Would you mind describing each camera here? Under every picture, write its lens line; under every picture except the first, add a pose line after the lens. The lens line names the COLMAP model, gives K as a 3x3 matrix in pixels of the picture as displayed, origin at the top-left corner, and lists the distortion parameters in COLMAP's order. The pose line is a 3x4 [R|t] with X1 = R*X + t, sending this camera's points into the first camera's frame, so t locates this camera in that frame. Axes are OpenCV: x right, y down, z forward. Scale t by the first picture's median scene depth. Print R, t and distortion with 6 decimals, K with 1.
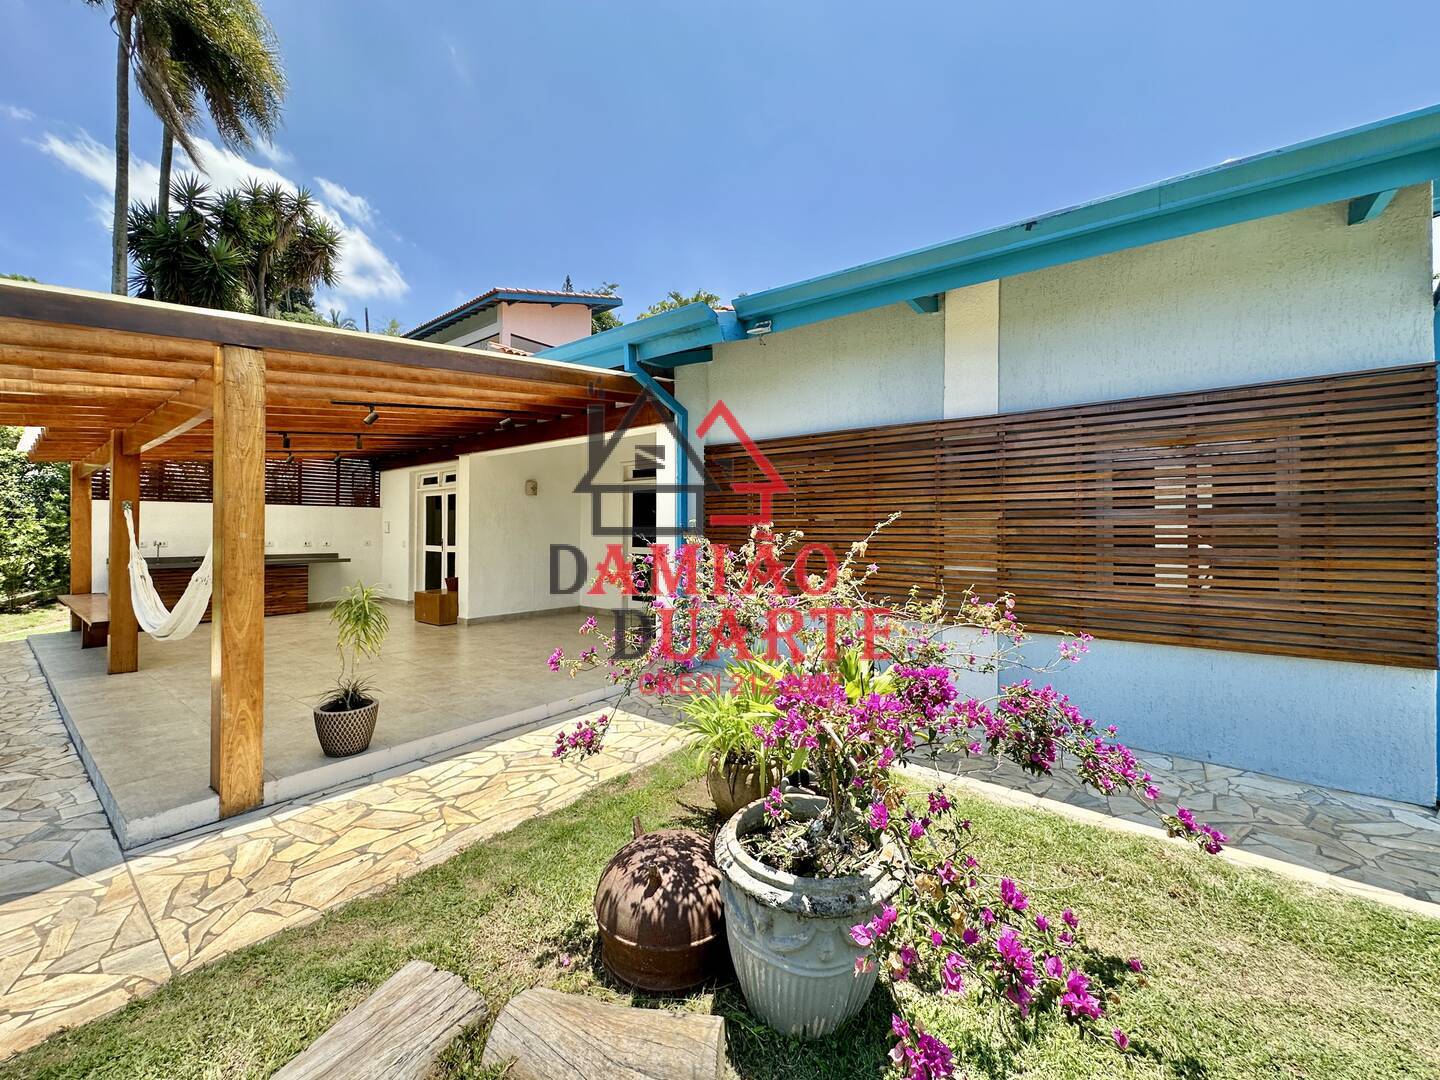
lens RADIAL K [[576.5, 0, 719.2], [0, 576.5, 531.6], [0, 0, 1]] dist [-0.005637, 0.000842]
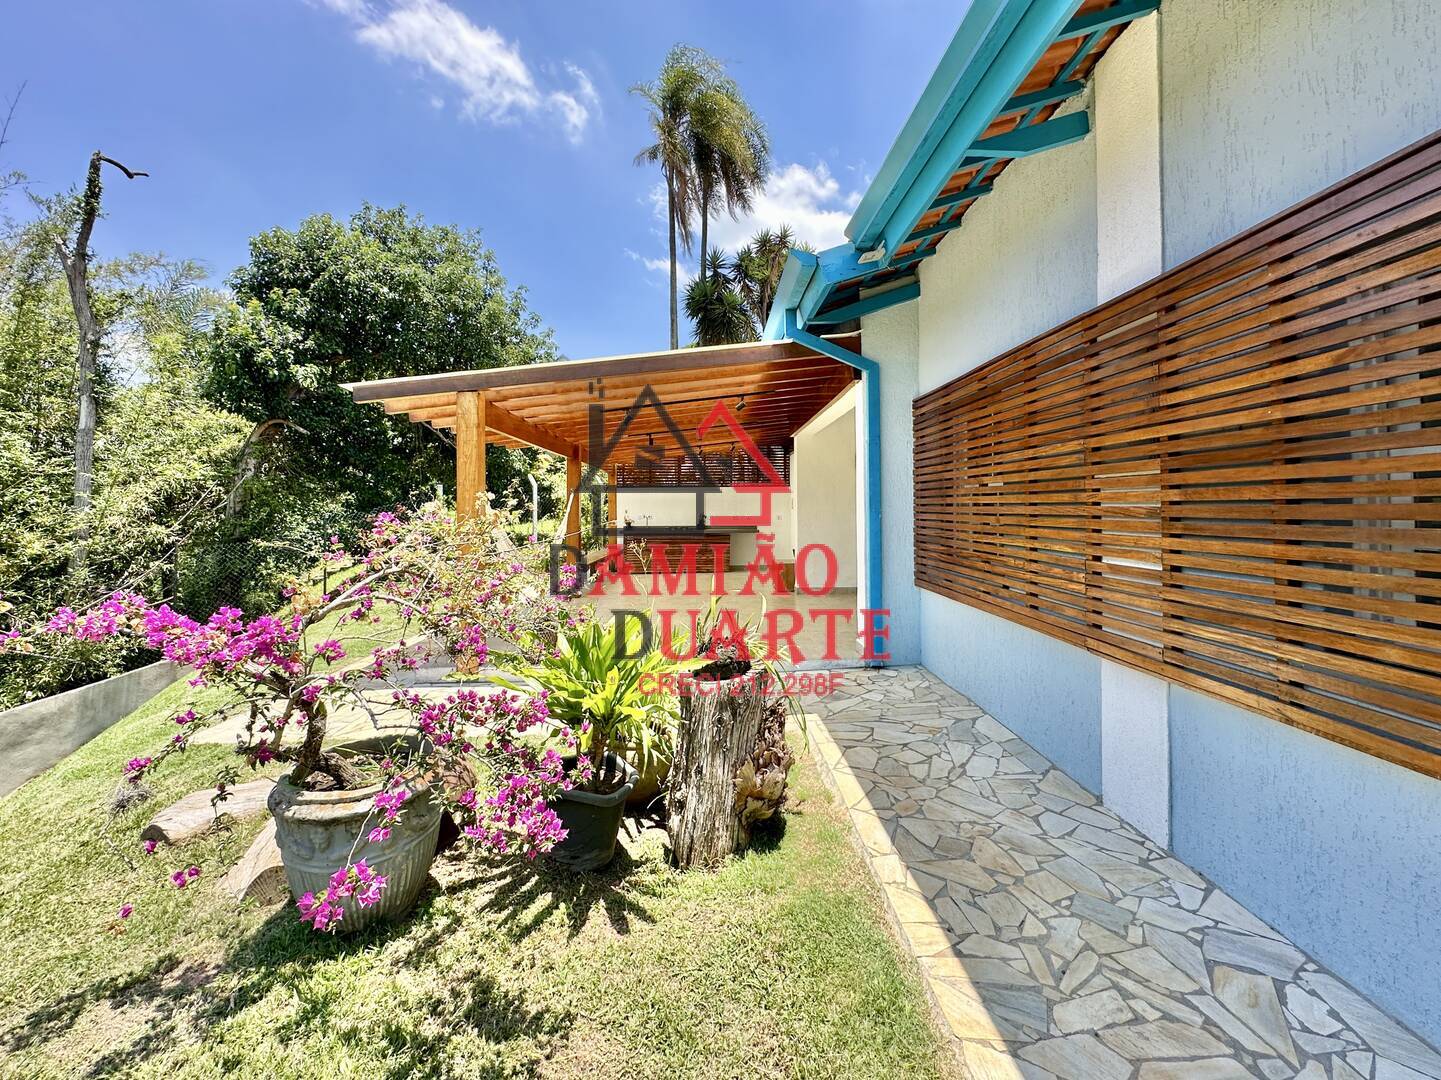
lens RADIAL K [[608.9, 0, 717.5], [0, 608.9, 498.5], [0, 0, 1]] dist [-0.003944, -0.000349]
pose [[0.638159, -0.018522, -0.769681, 0.403885], [0.005467, 0.999794, -0.019527, 0.006949], [0.769885, 0.008254, 0.638129, 0.195838]]
